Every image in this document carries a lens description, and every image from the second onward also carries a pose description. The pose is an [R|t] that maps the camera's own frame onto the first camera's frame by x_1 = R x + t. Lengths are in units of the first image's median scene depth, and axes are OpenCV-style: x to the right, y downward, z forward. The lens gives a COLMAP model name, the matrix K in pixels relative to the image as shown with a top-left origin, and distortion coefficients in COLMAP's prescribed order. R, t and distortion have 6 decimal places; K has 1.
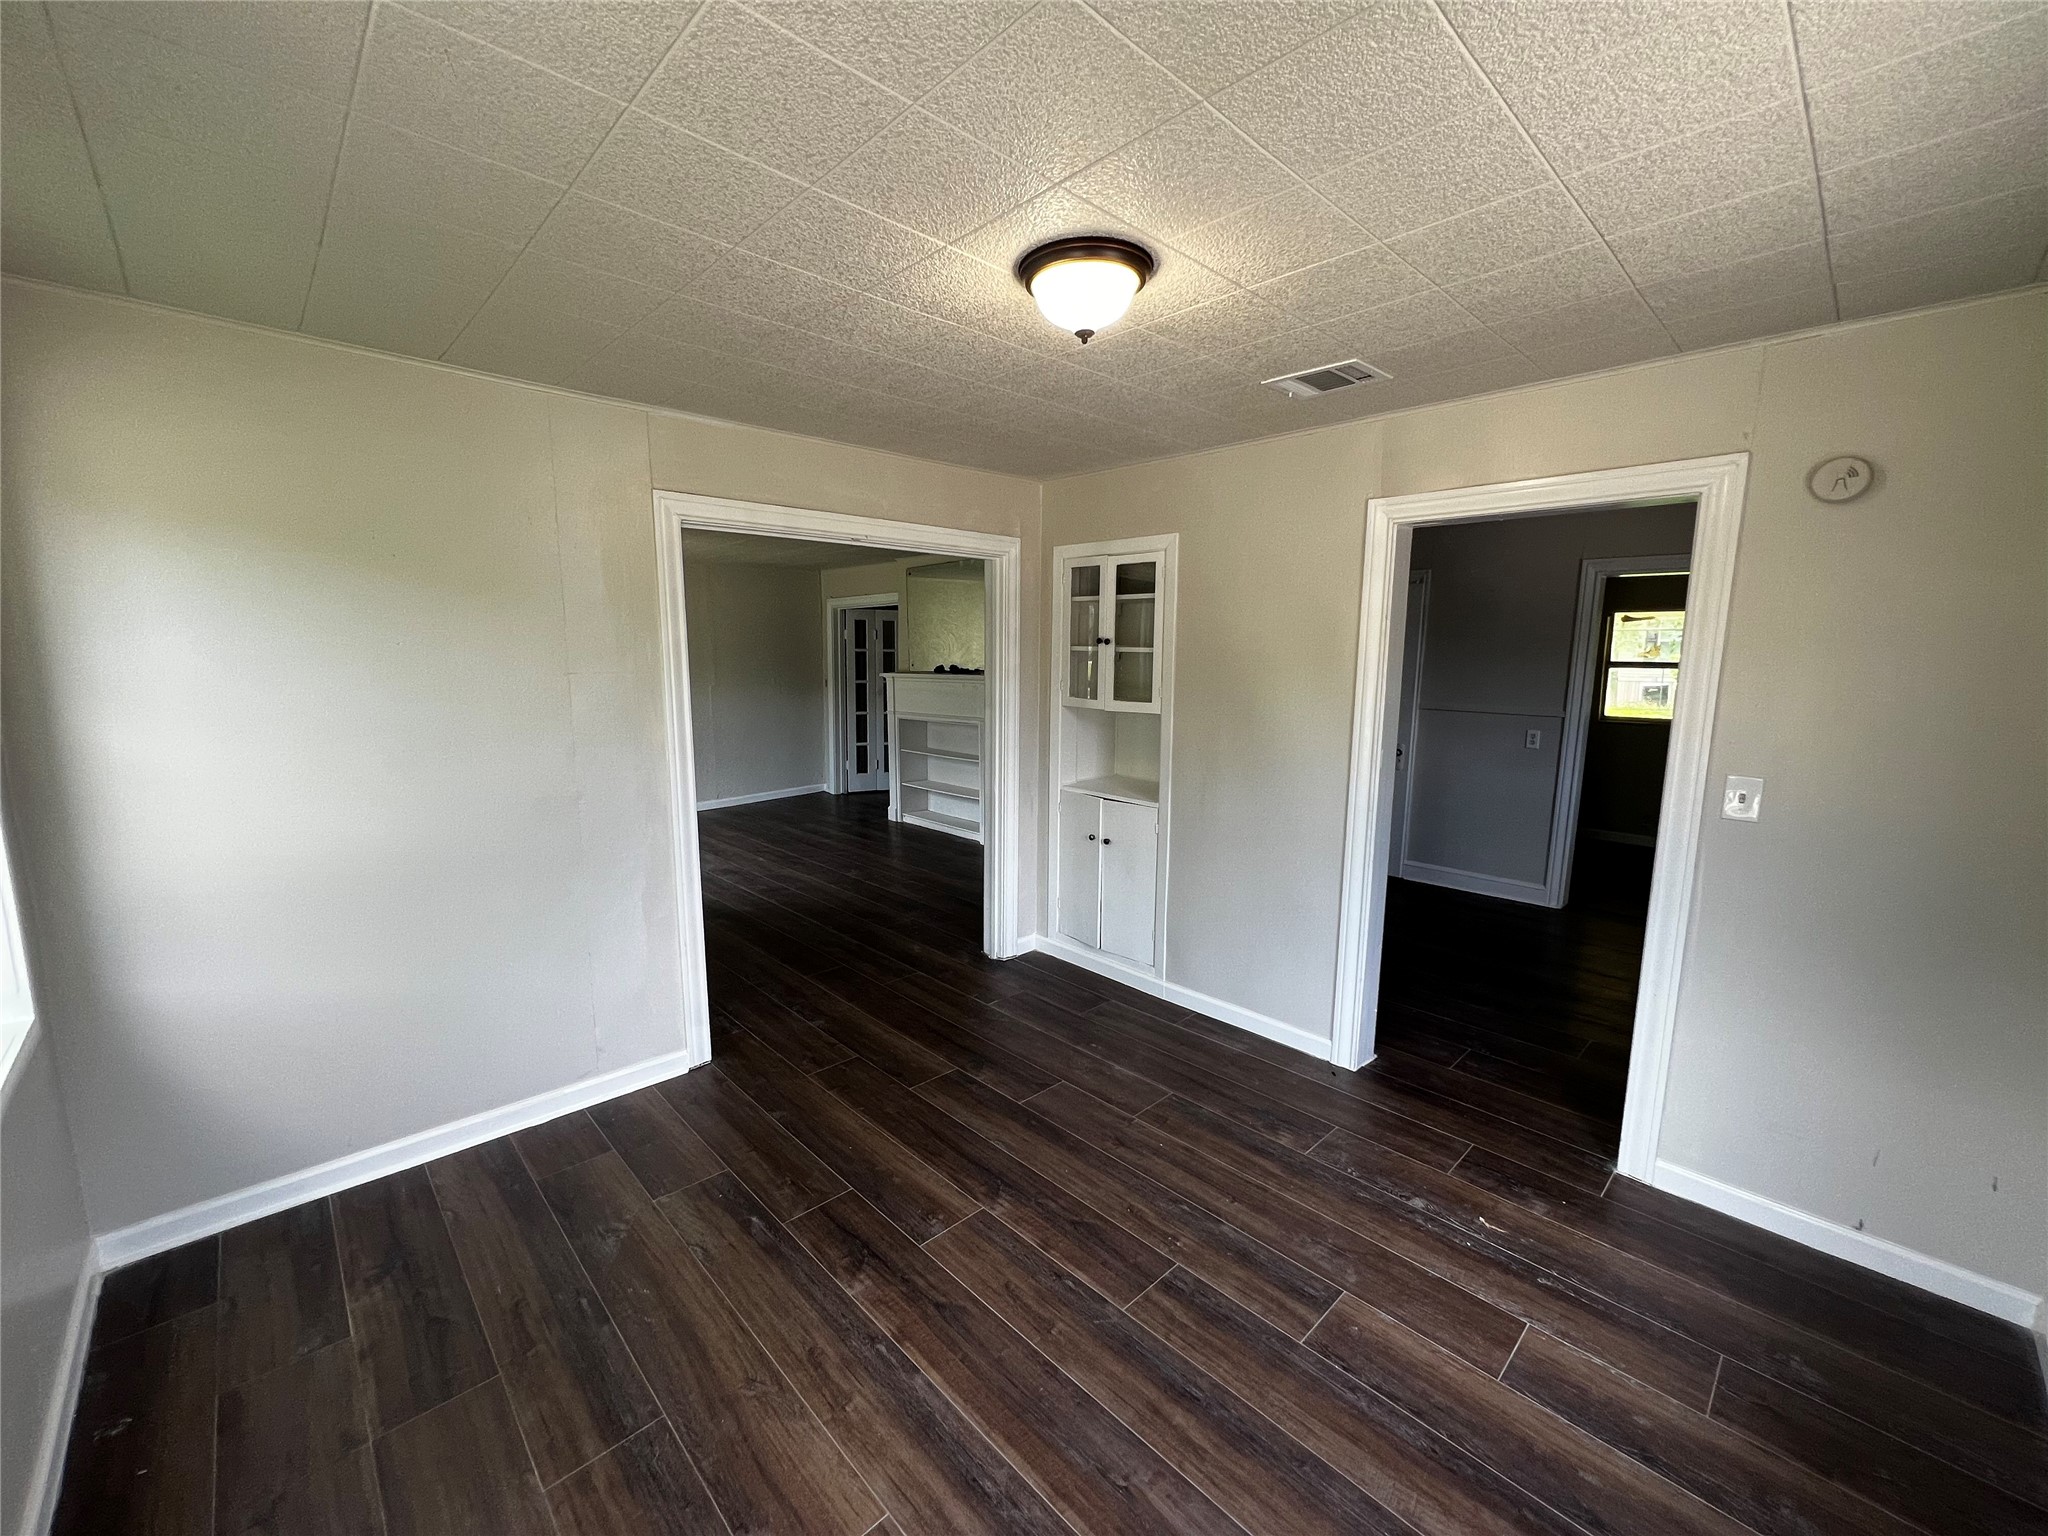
lens RADIAL K [[821.3, 0, 1009.6], [0, 821.3, 766.5], [0, 0, 1]] dist [0.000917, 0.000768]
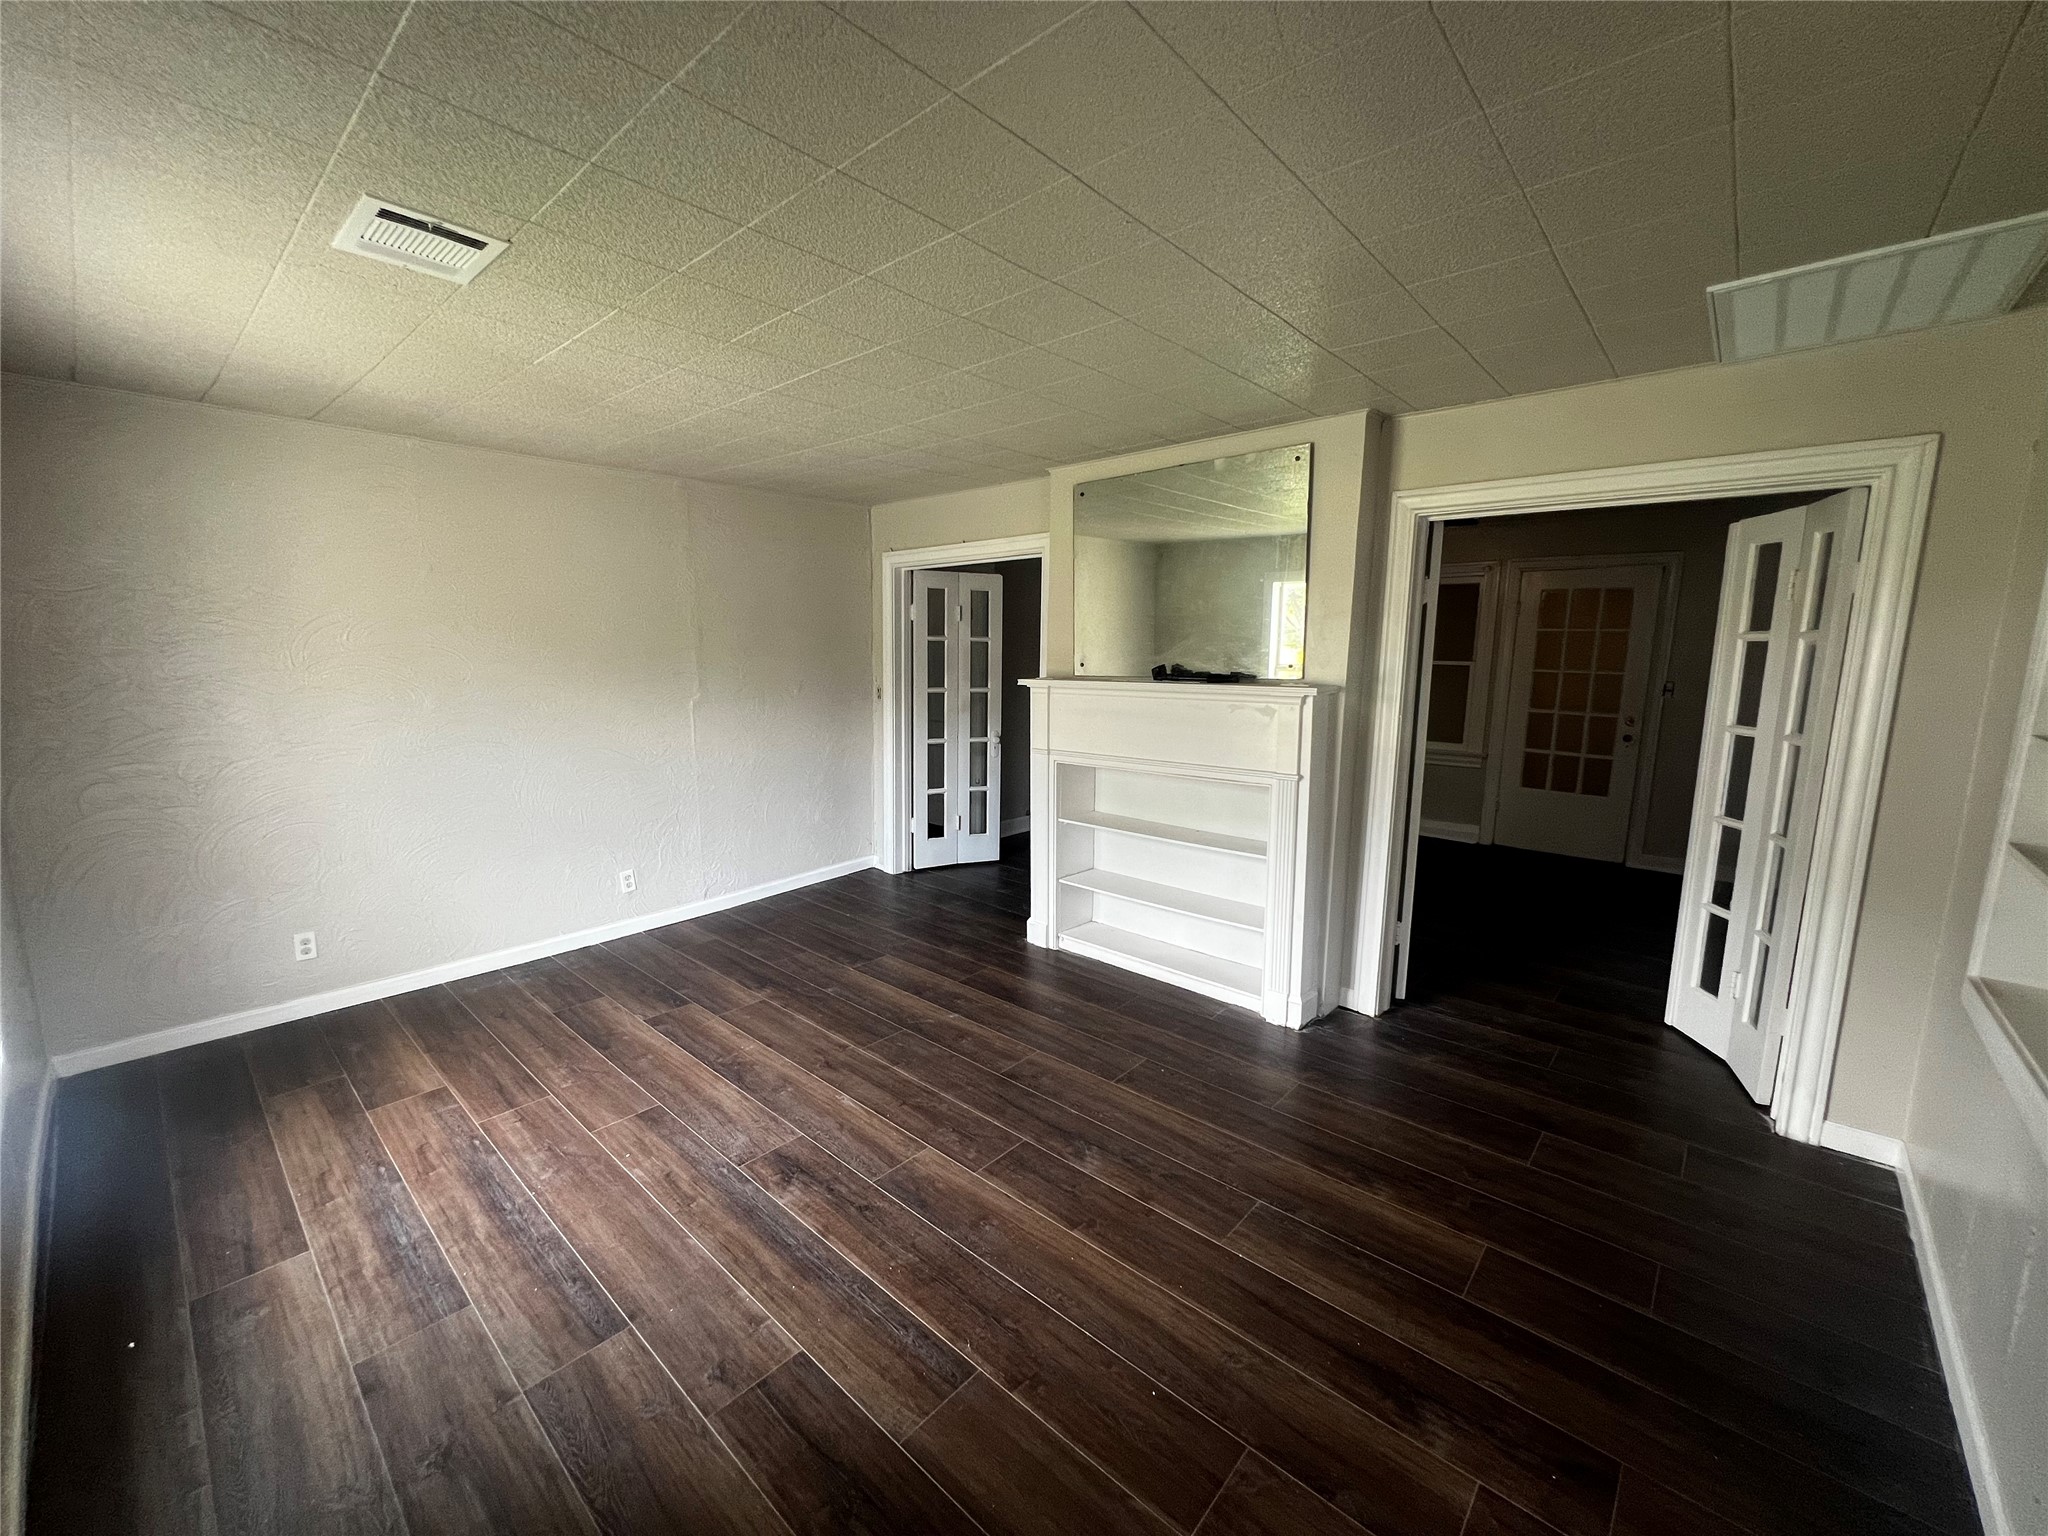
lens RADIAL K [[821.3, 0, 1026.5], [0, 821.3, 764.9], [0, 0, 1]] dist [0.000917, 0.000768]
pose [[0.995431, -0.001584, 0.095471, -0.173812], [0.001425, 0.999997, 0.001740, -0.048667], [-0.095473, -0.001596, 0.995431, 0.385354]]
